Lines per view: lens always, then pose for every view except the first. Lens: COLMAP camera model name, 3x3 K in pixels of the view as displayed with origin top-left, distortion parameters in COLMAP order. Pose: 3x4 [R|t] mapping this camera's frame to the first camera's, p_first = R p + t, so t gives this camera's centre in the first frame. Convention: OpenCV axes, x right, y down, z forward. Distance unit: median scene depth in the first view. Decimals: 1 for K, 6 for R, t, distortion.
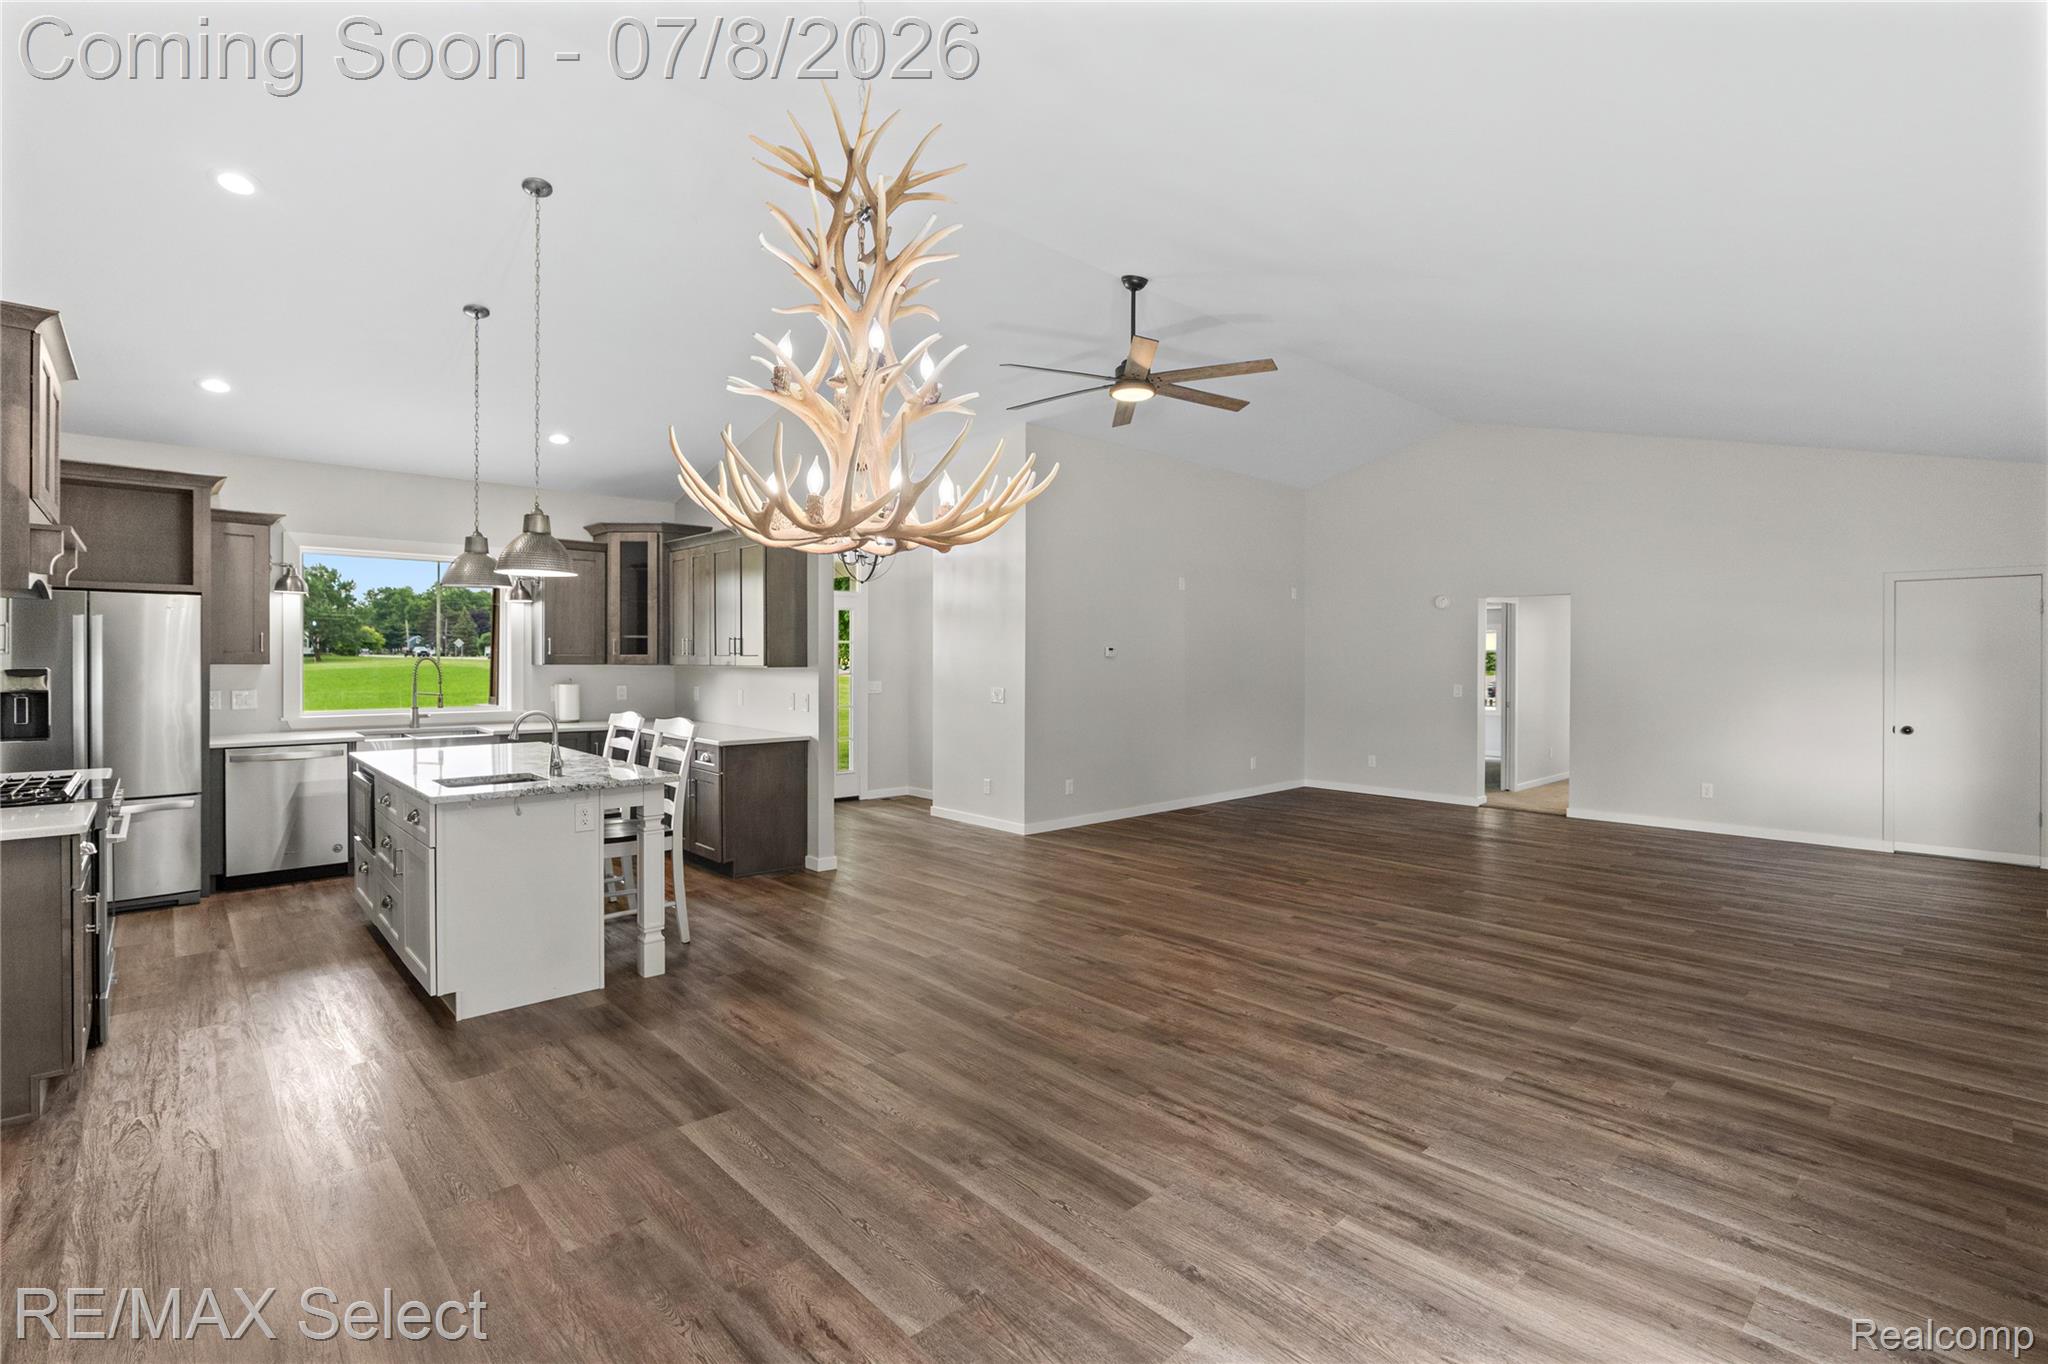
lens RADIAL K [[931.7, 0, 1038.4], [0, 931.7, 670.8], [0, 0, 1]] dist [-0.011866, 0.006106]
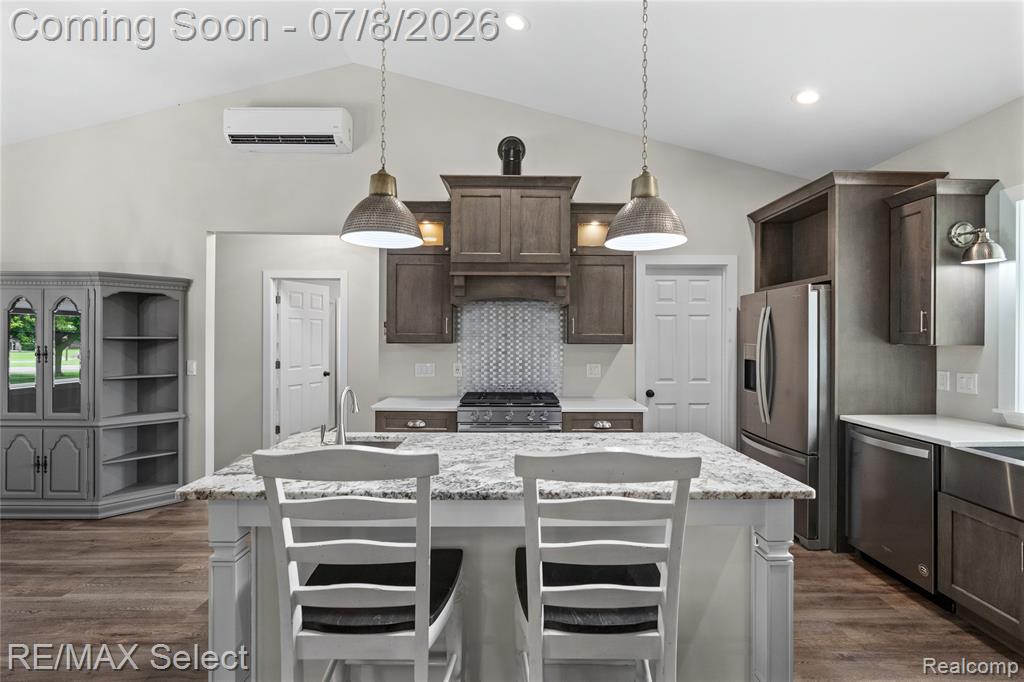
lens RADIAL K [[465.9, 0, 519.2], [0, 465.9, 335.4], [0, 0, 1]] dist [-0.011866, 0.006106]
pose [[-0.681305, -0.011236, -0.731914, -0.288548], [-0.018001, 0.999837, 0.001407, -0.013816], [0.731779, 0.014134, -0.681396, 1.376437]]
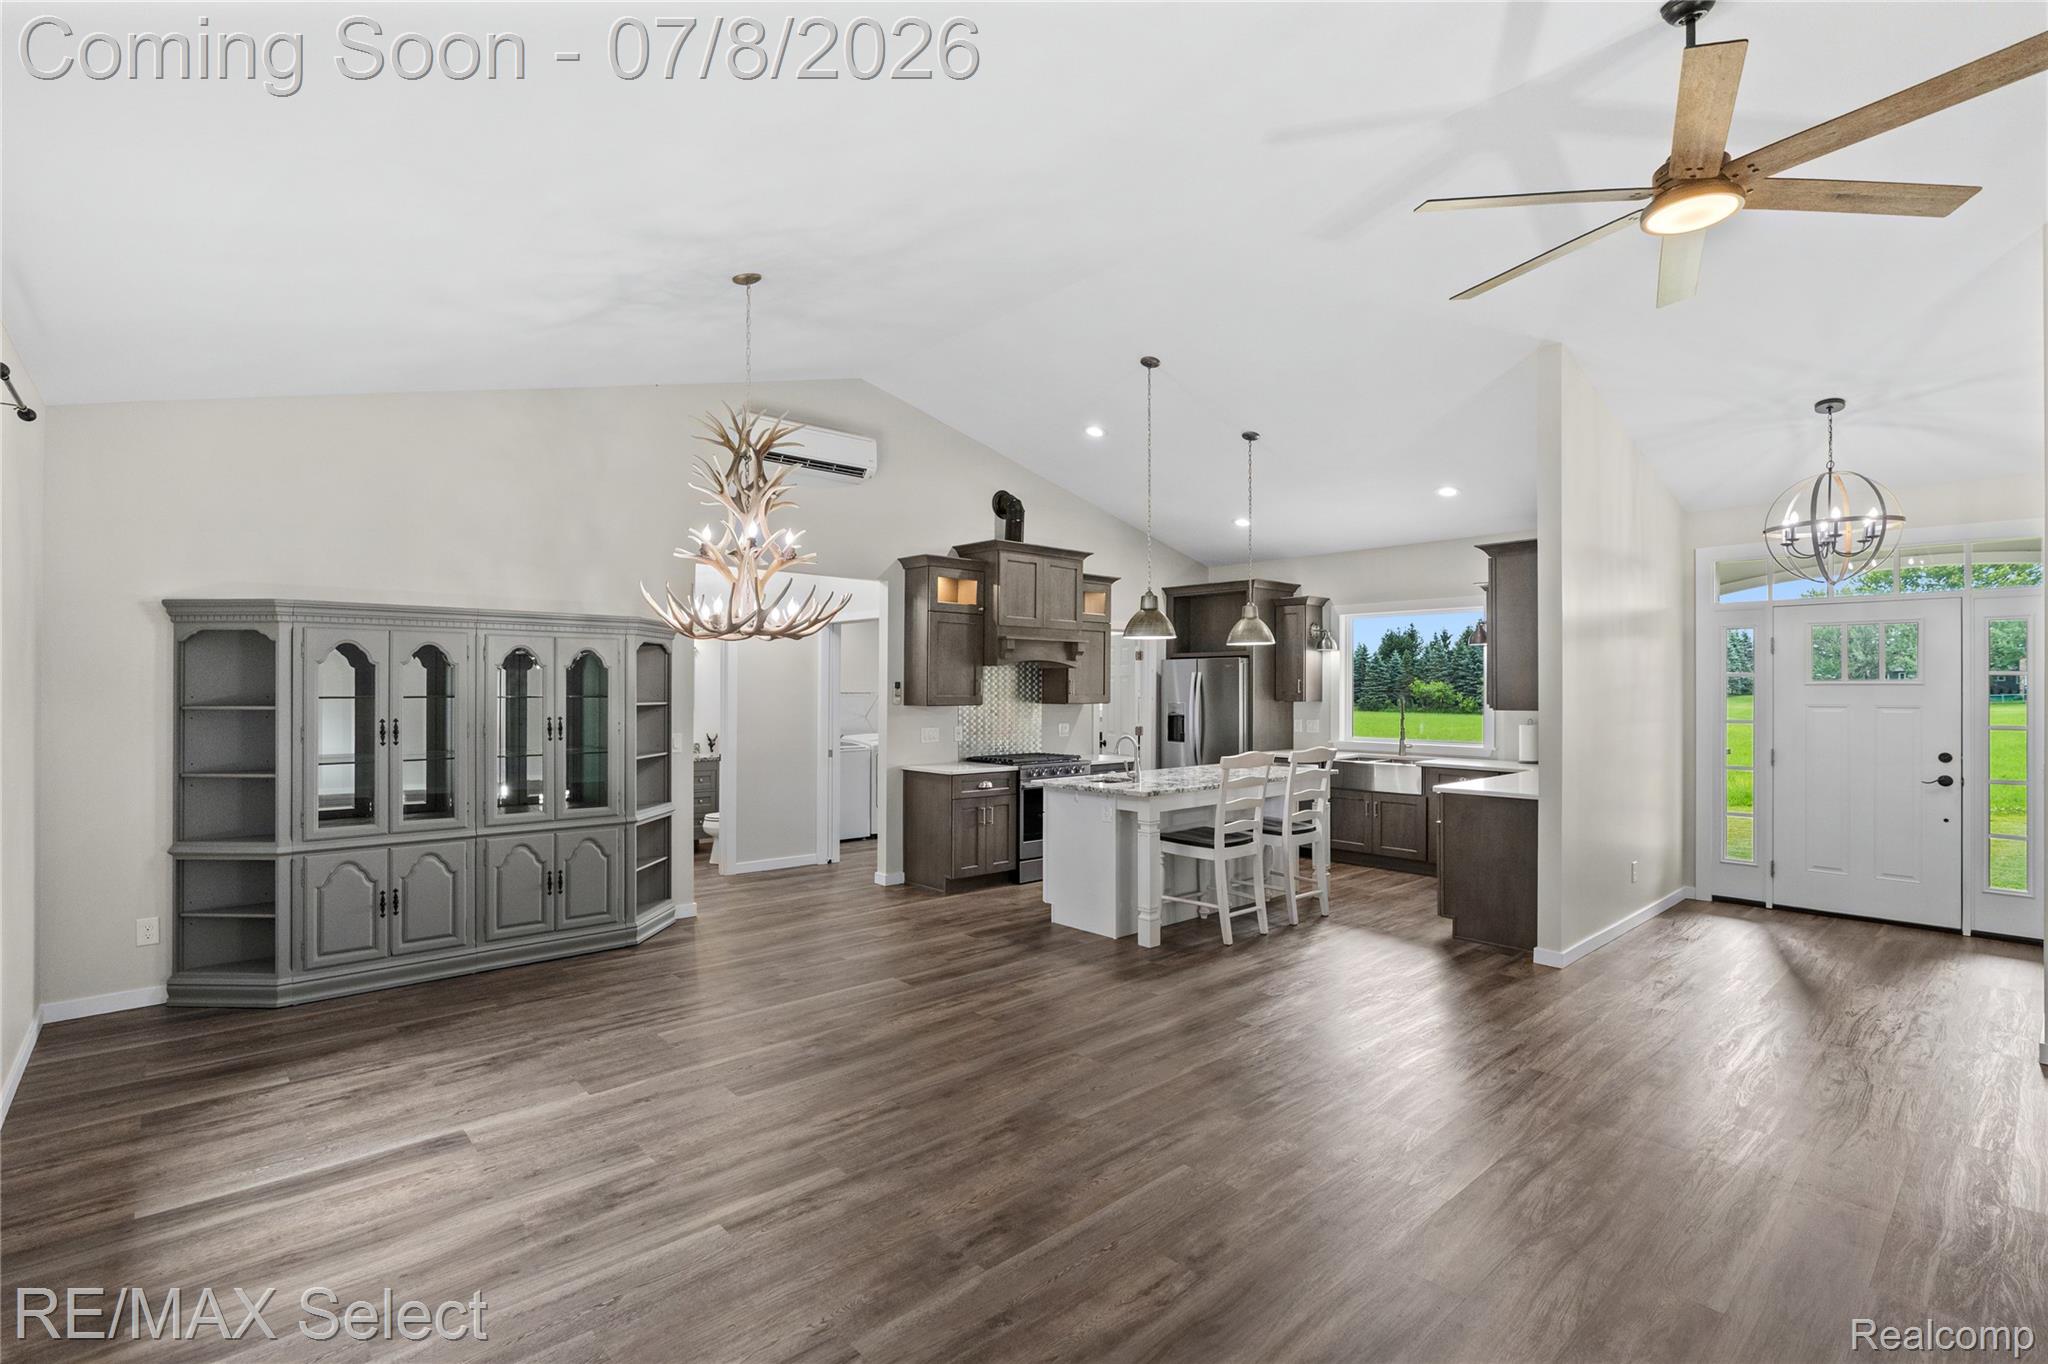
lens RADIAL K [[942.7, 0, 1024.0], [0, 942.7, 682.0], [0, 0, 1]] dist [-0.012551, 0.006003]
pose [[-0.029397, -0.015533, -0.999447, 0.853429], [-0.013643, 0.999792, -0.015137, -0.012763], [0.999475, 0.013191, -0.029603, 0.831993]]
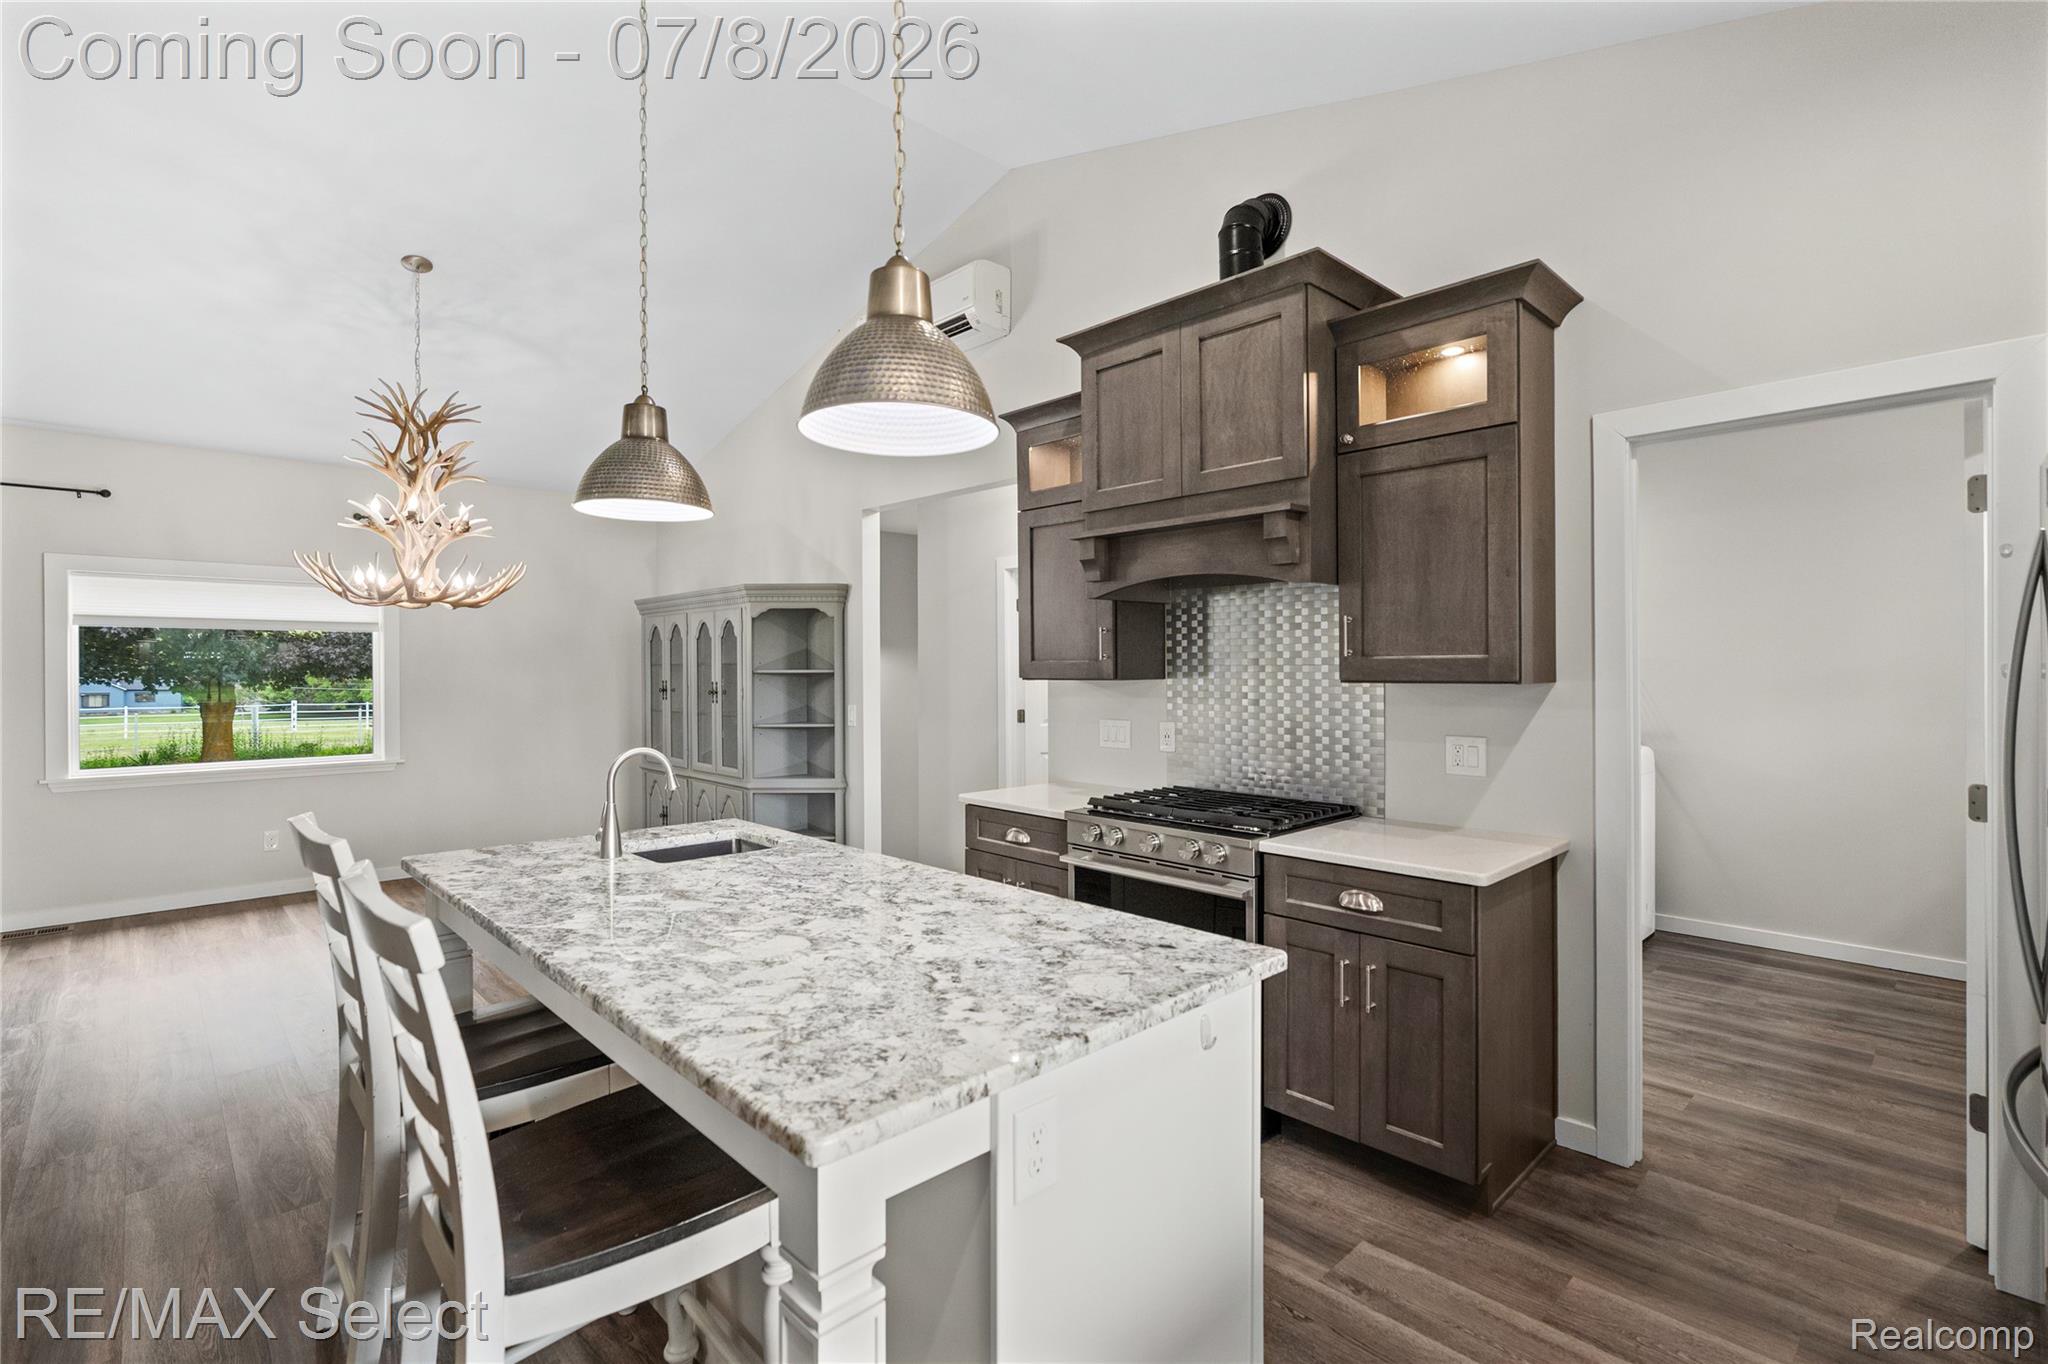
lens RADIAL K [[932.9, 0, 1026.3], [0, 932.9, 674.5], [0, 0, 1]] dist [0.000114, 0.000469]
pose [[-0.999980, -0.001669, -0.006122, -0.743145], [-0.001797, 0.999781, 0.020865, -0.017883], [0.006085, 0.020875, -0.999764, 1.524325]]
